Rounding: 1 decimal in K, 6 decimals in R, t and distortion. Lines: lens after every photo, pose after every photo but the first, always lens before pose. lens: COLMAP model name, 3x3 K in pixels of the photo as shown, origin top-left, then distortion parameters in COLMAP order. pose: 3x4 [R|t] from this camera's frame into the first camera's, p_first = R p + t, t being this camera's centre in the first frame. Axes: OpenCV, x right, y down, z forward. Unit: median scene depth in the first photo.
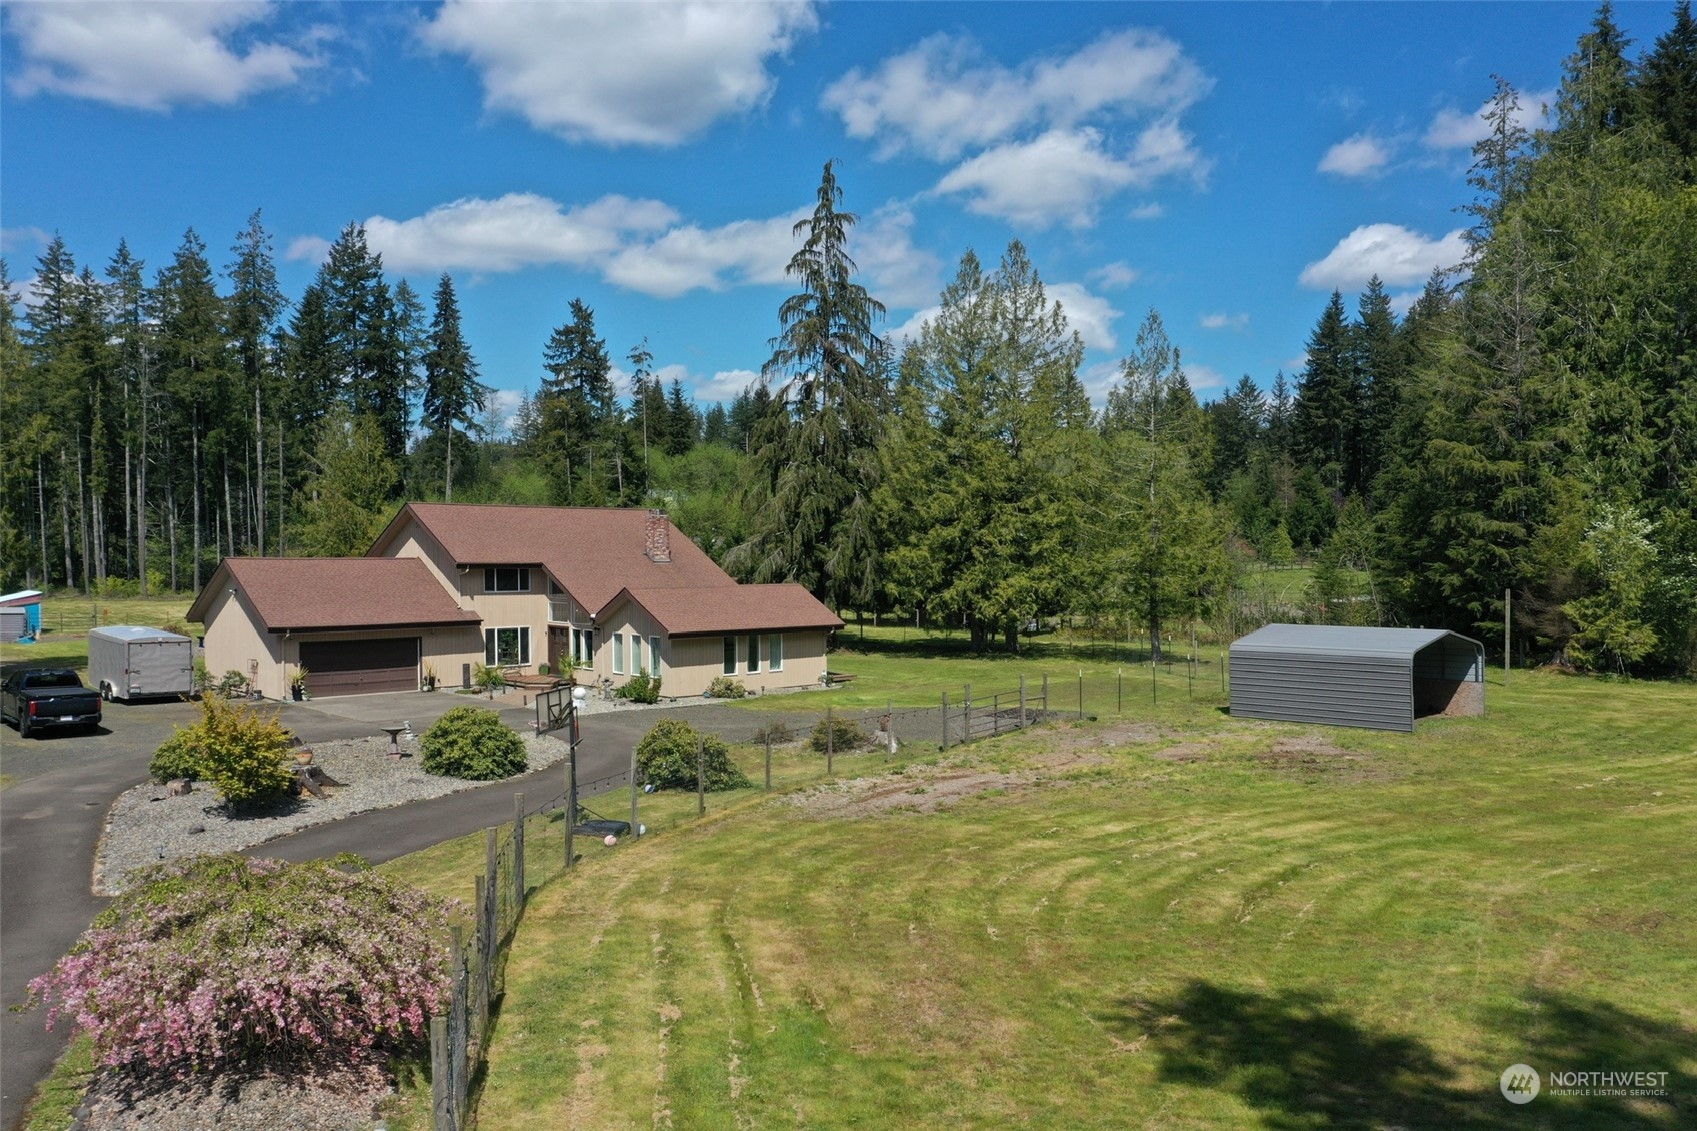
lens RADIAL K [[1321.8, 0, 822.8], [0, 1321.8, 693.1], [0, 0, 1]] dist [-0.001676, 0.010184]
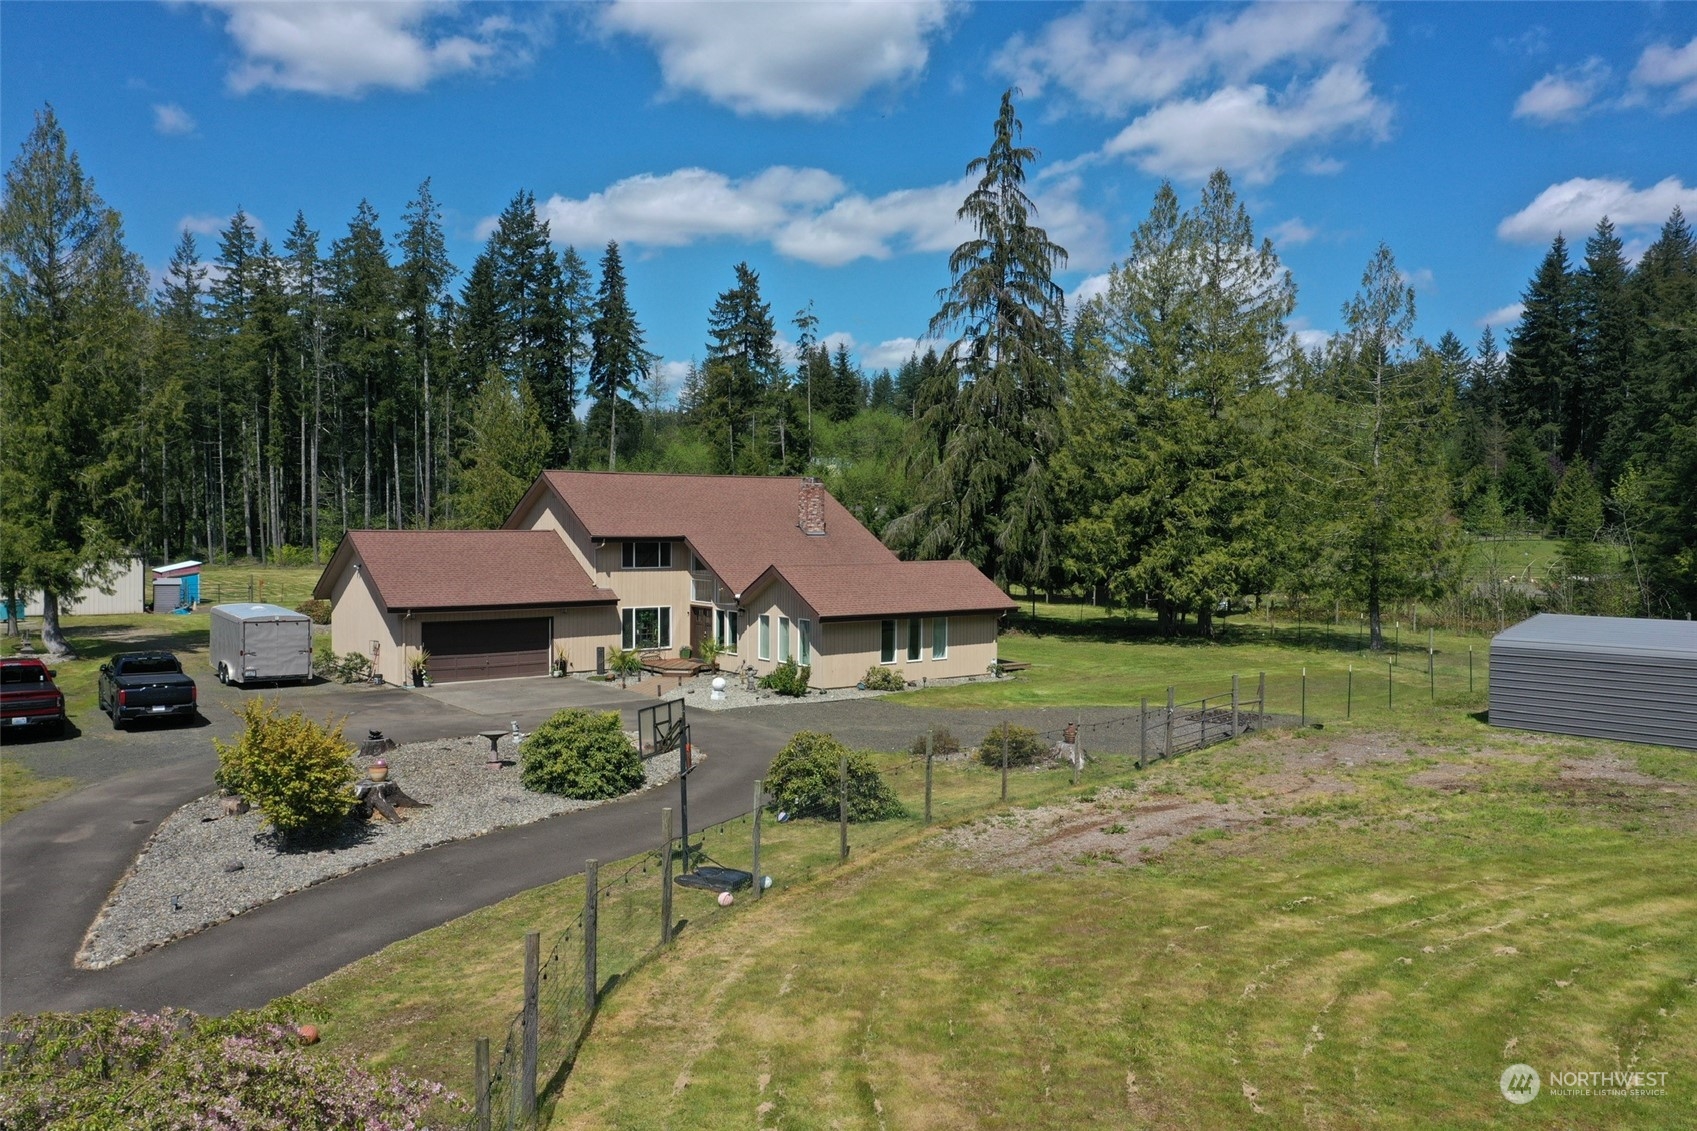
lens RADIAL K [[1321.8, 0, 822.8], [0, 1321.8, 693.1], [0, 0, 1]] dist [-0.001676, 0.010184]
pose [[0.992325, 0.017047, -0.122474, -0.003216], [-0.014139, 0.999598, 0.024575, -0.011305], [0.122843, -0.022655, 0.992167, 0.082867]]
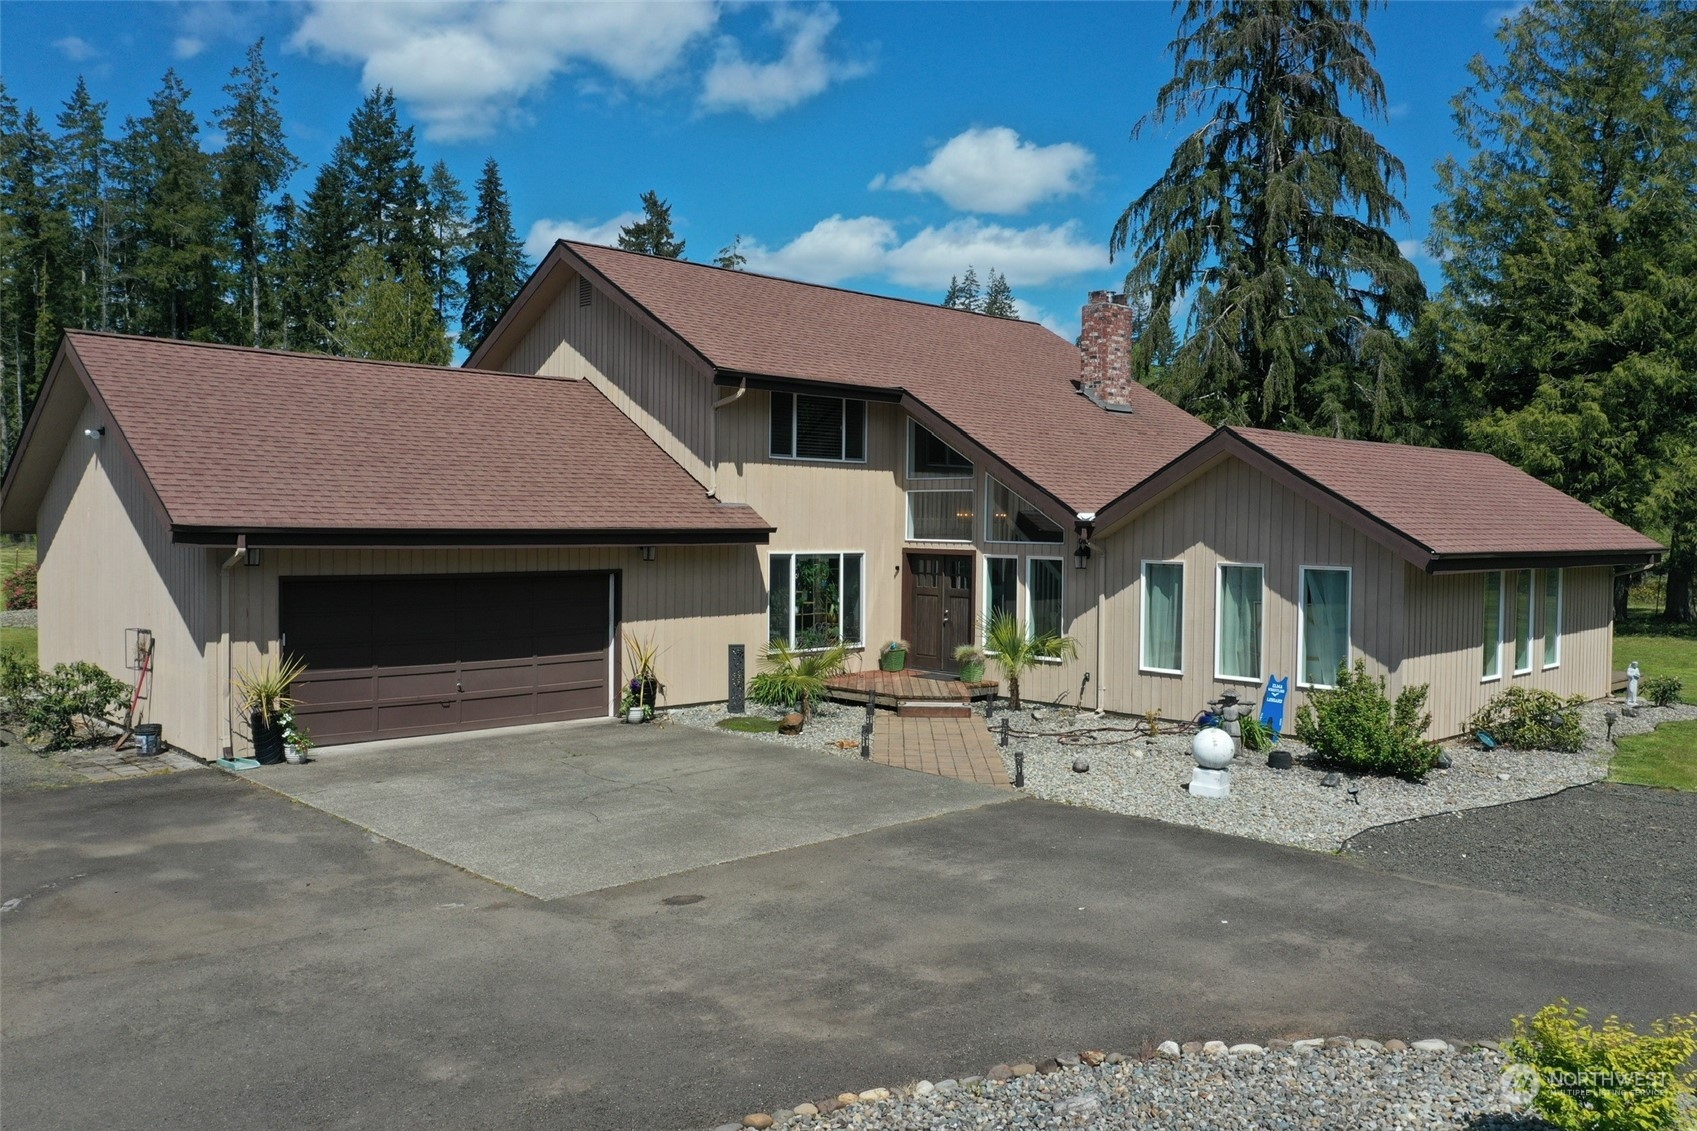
lens RADIAL K [[1389.6, 0, 848.2], [0, 1389.6, 654.9], [0, 0, 1]] dist [0.002725, 0.010652]
pose [[0.999947, 0.006639, -0.007917, -0.178103], [-0.006717, 0.999928, -0.009899, -0.011955], [0.007851, 0.009952, 0.999920, 0.463587]]
